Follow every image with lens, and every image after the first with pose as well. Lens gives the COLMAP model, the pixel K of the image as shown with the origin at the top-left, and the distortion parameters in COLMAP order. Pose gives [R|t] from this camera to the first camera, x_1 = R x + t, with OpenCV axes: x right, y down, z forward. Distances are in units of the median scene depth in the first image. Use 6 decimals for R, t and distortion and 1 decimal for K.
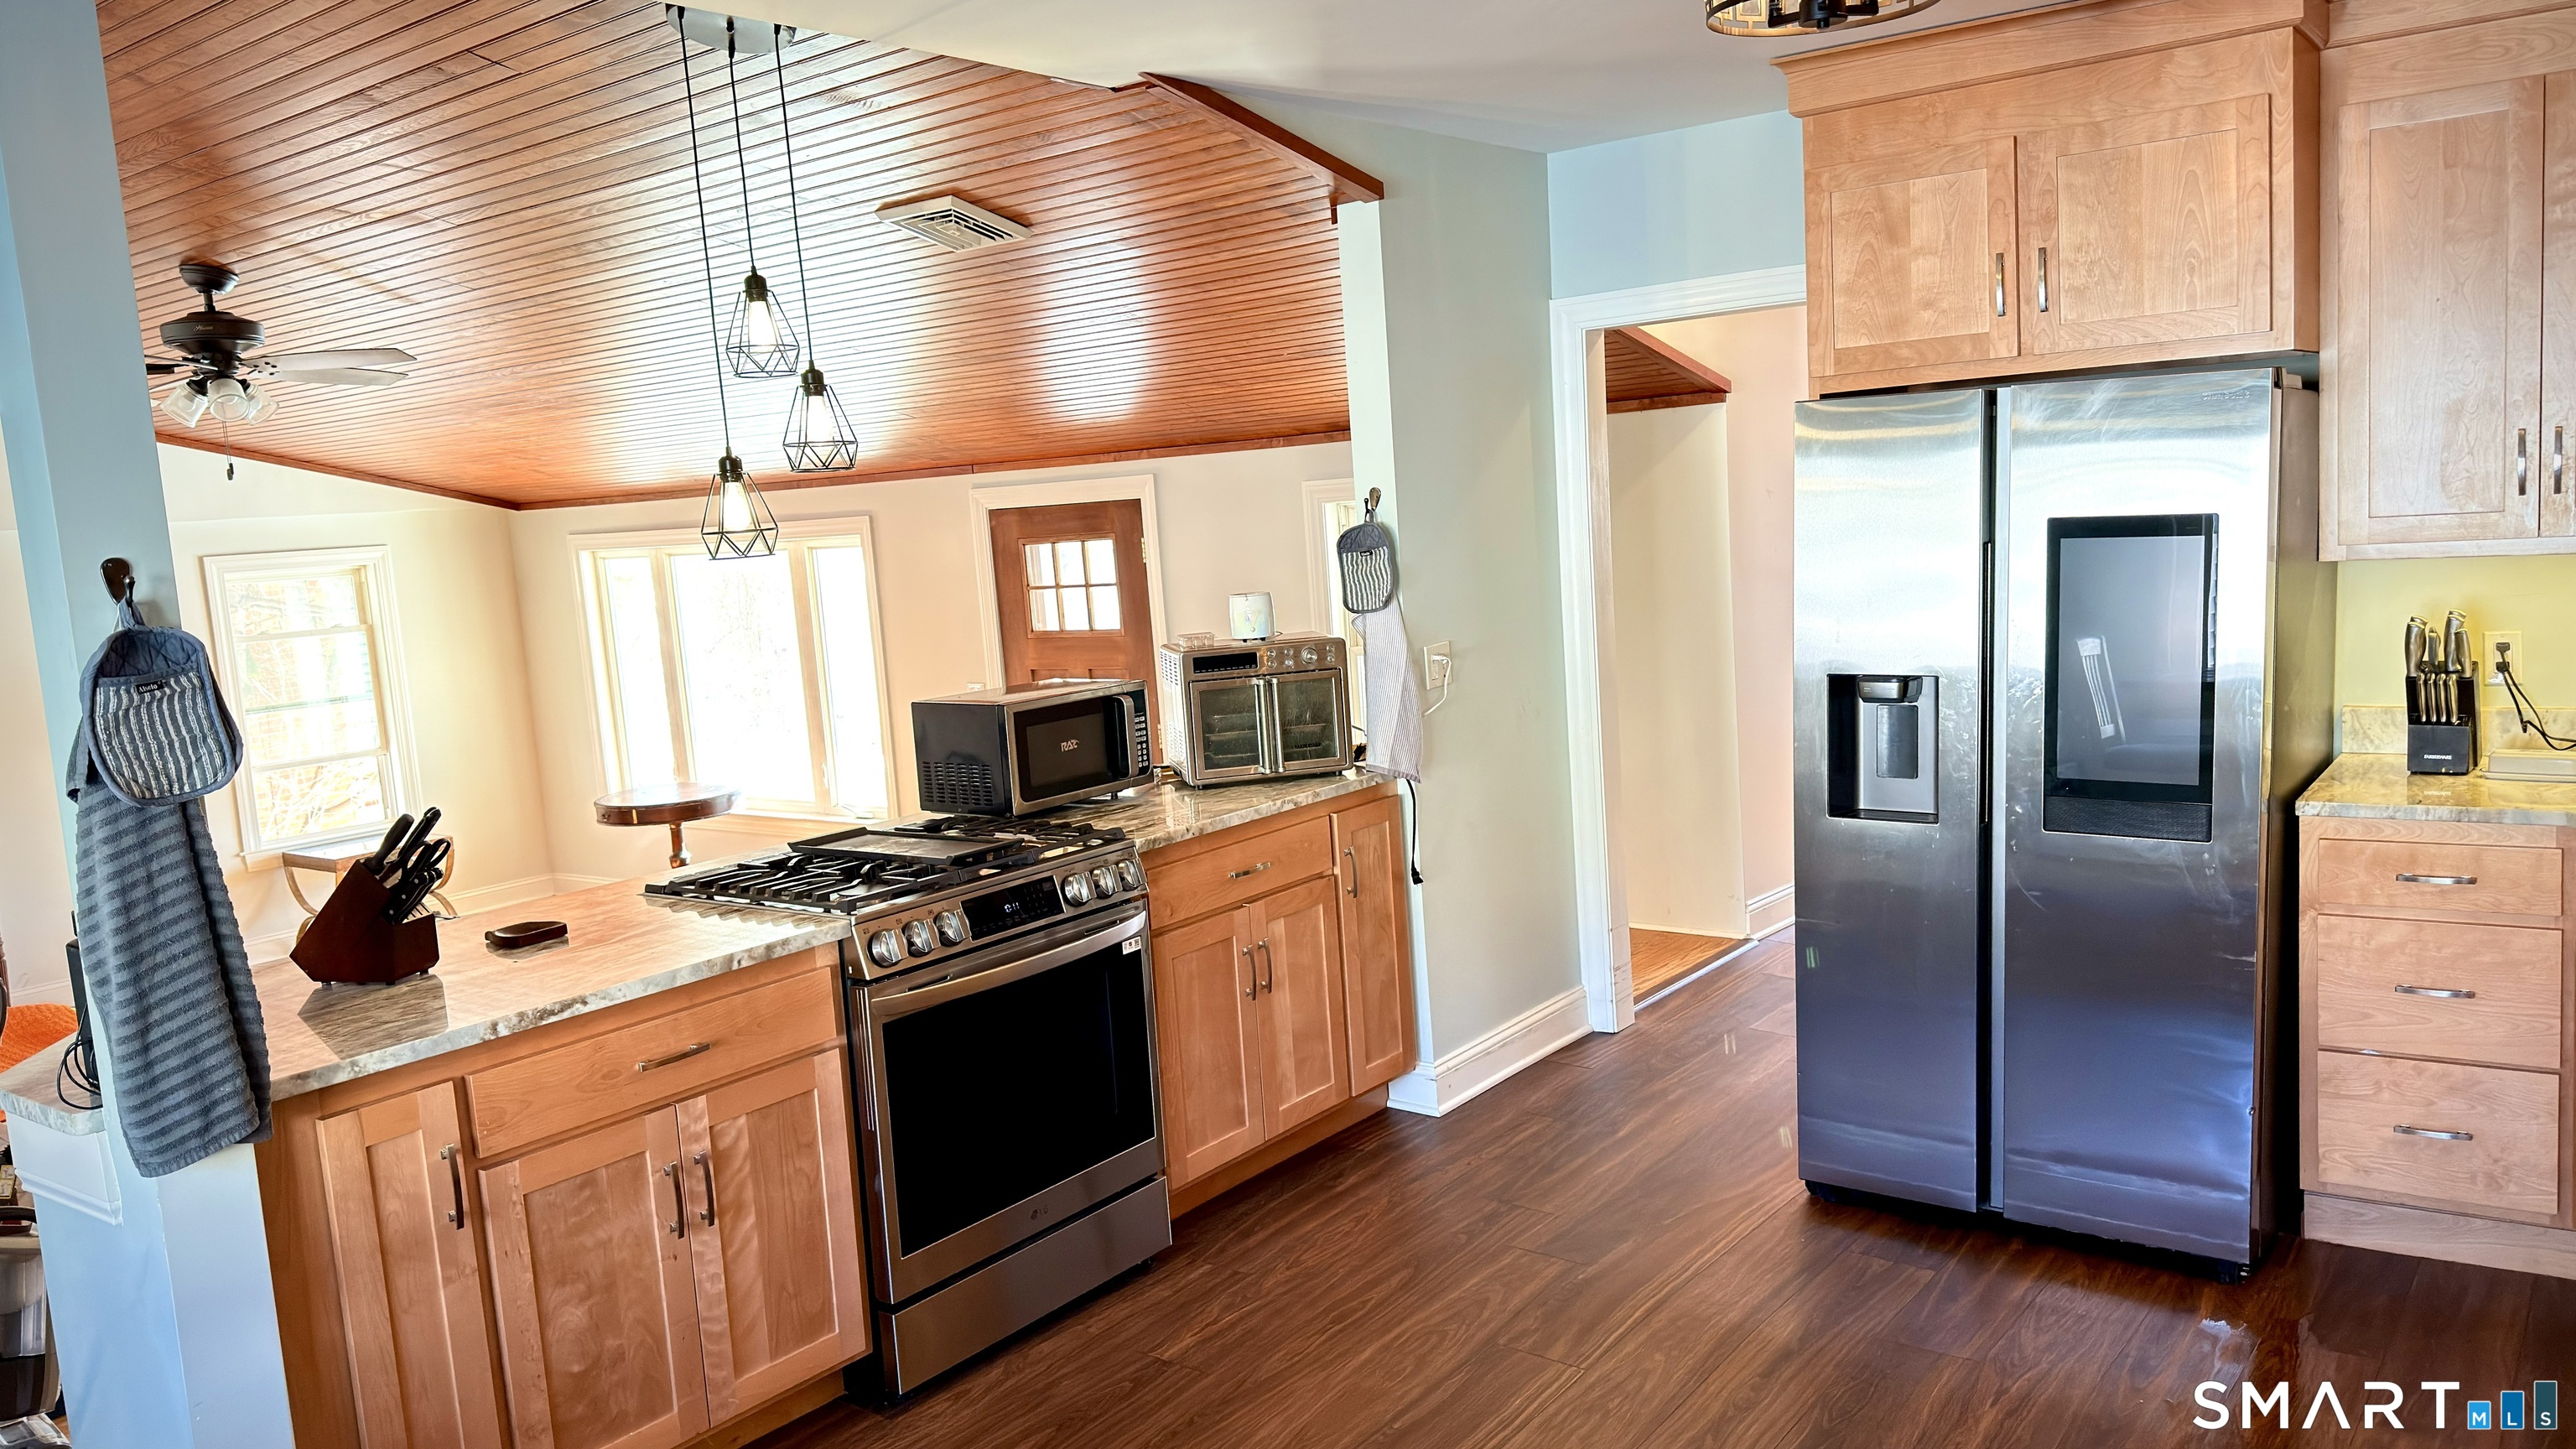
lens RADIAL K [[1841.6, 0, 1292.1], [0, 1841.6, 753.5], [0, 0, 1]] dist [0.072828, -0.104590]
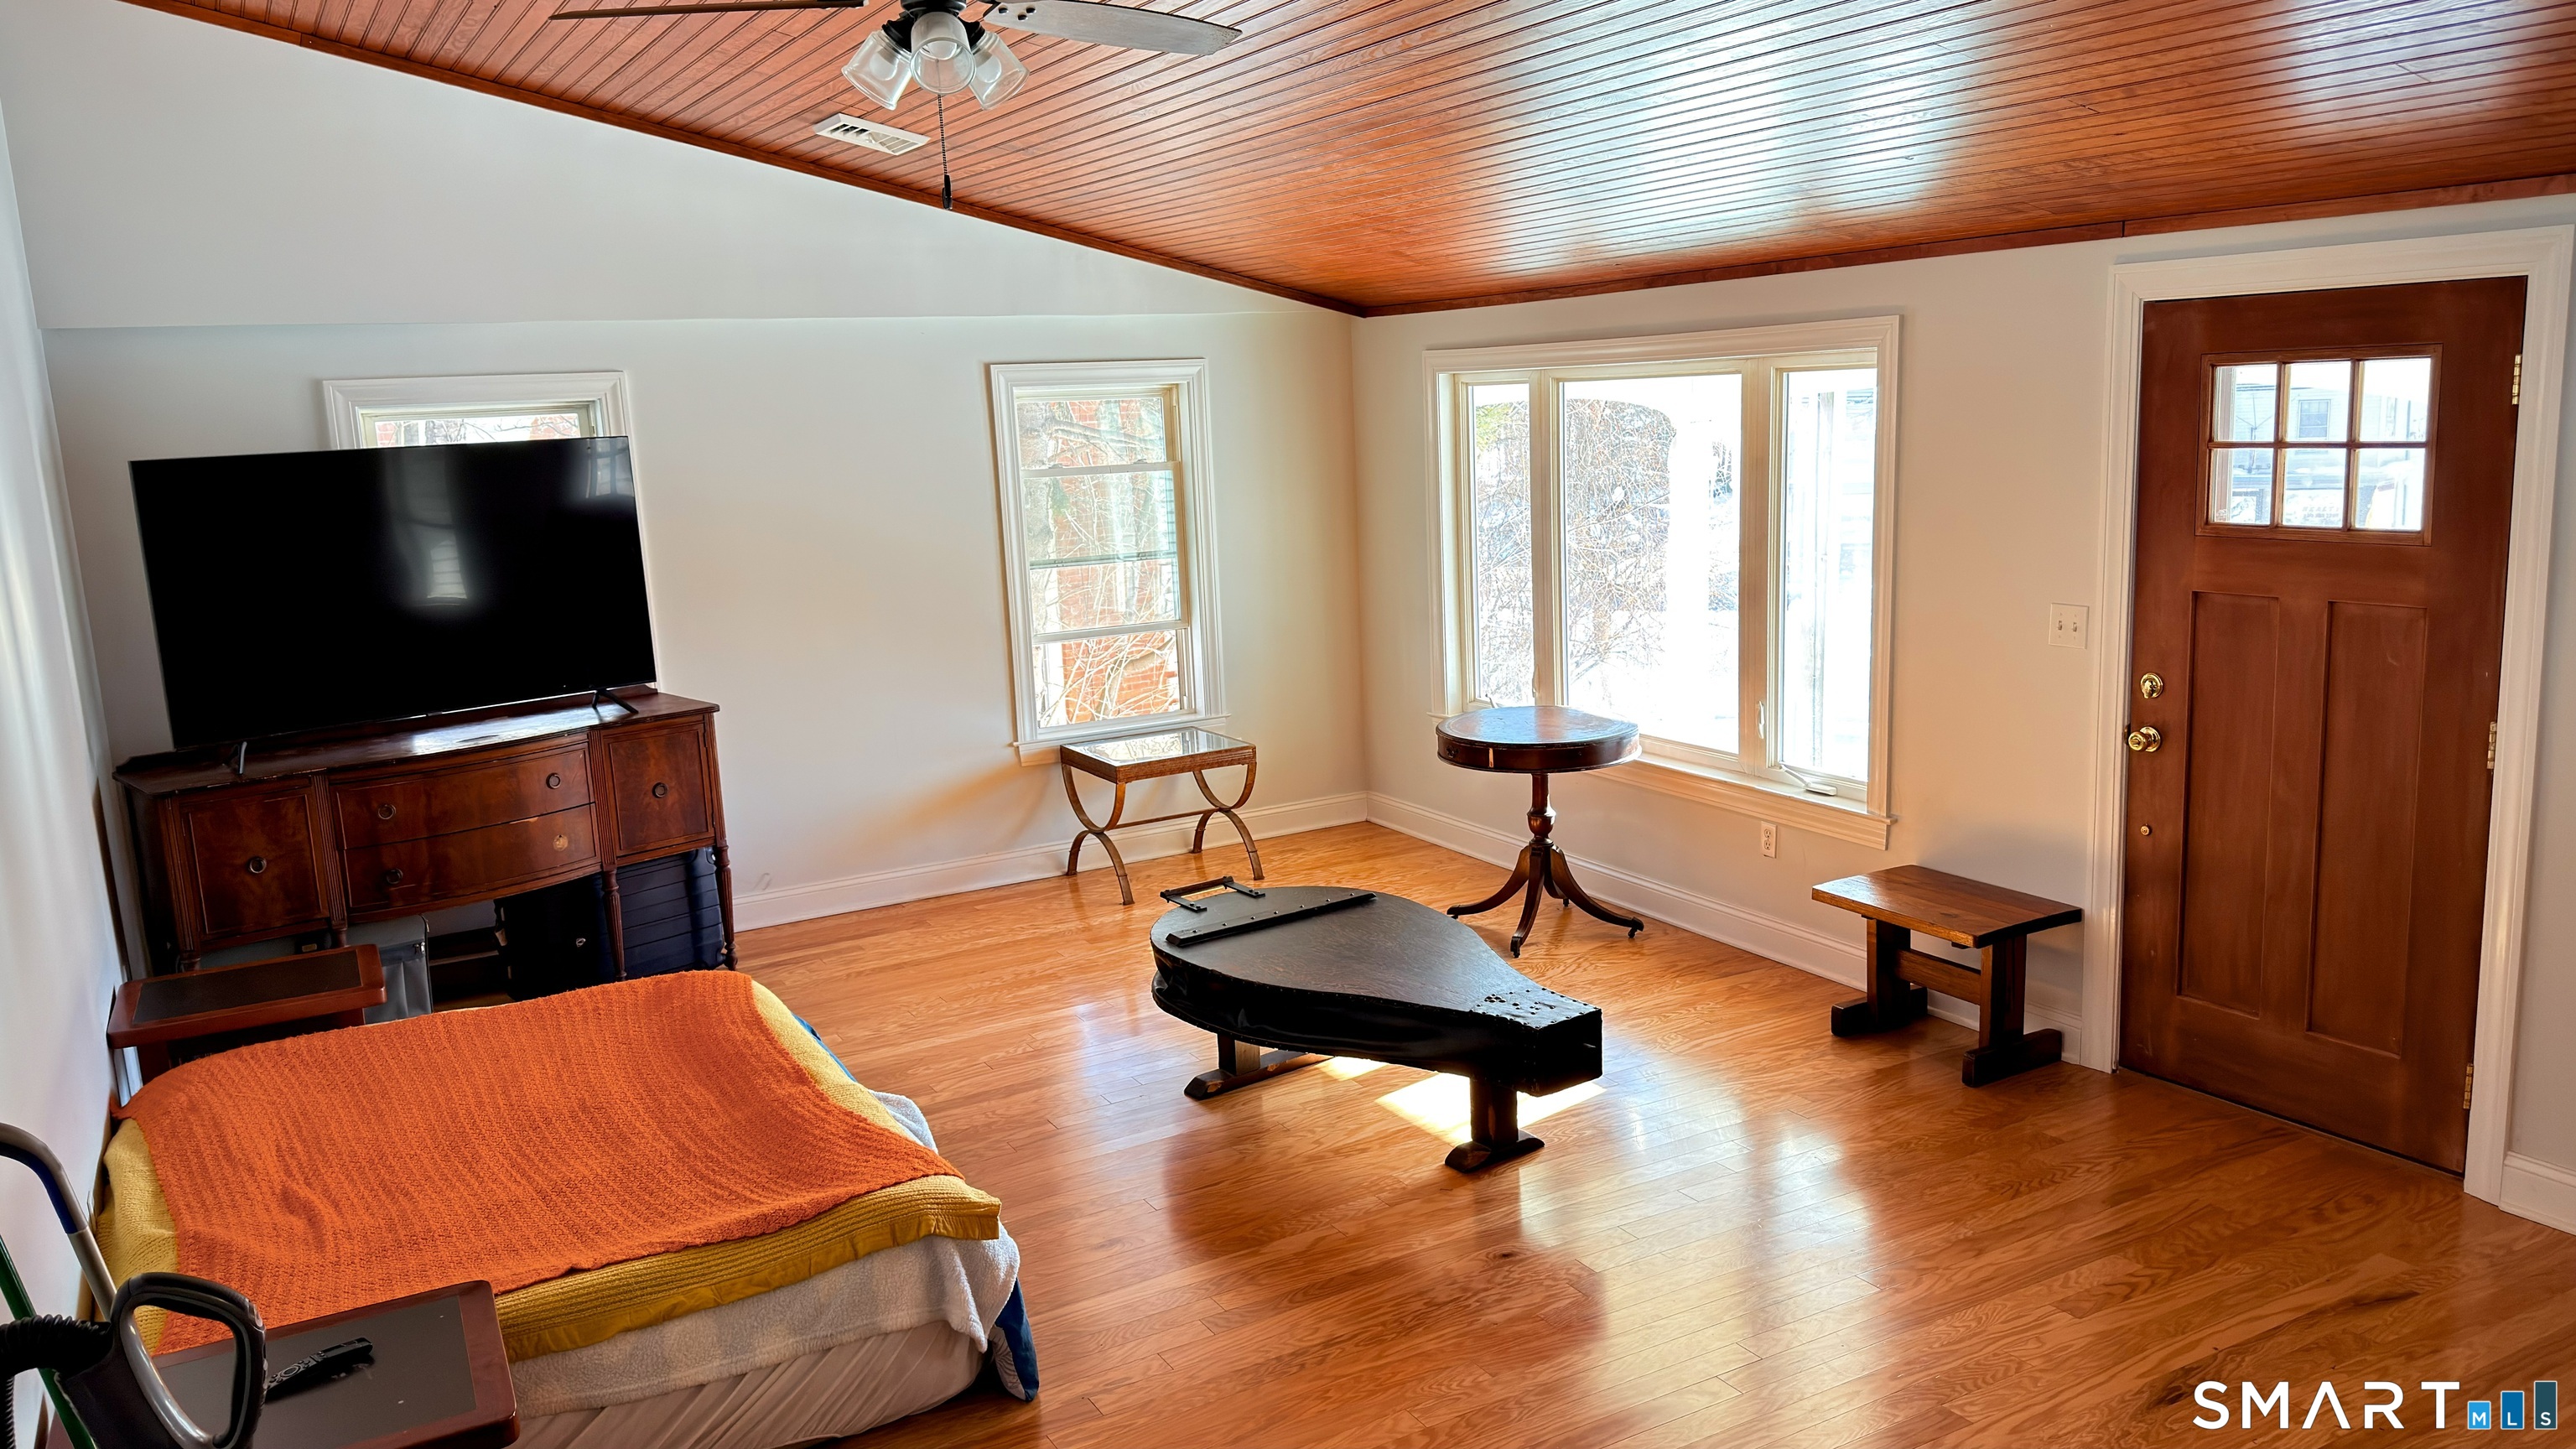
lens RADIAL K [[1841.6, 0, 1292.1], [0, 1841.6, 753.5], [0, 0, 1]] dist [0.072828, -0.104590]
pose [[0.914494, 0.106228, -0.390406, -0.165269], [-0.074604, 0.992645, 0.095341, -0.030007], [0.397663, -0.058063, 0.915693, 0.365571]]
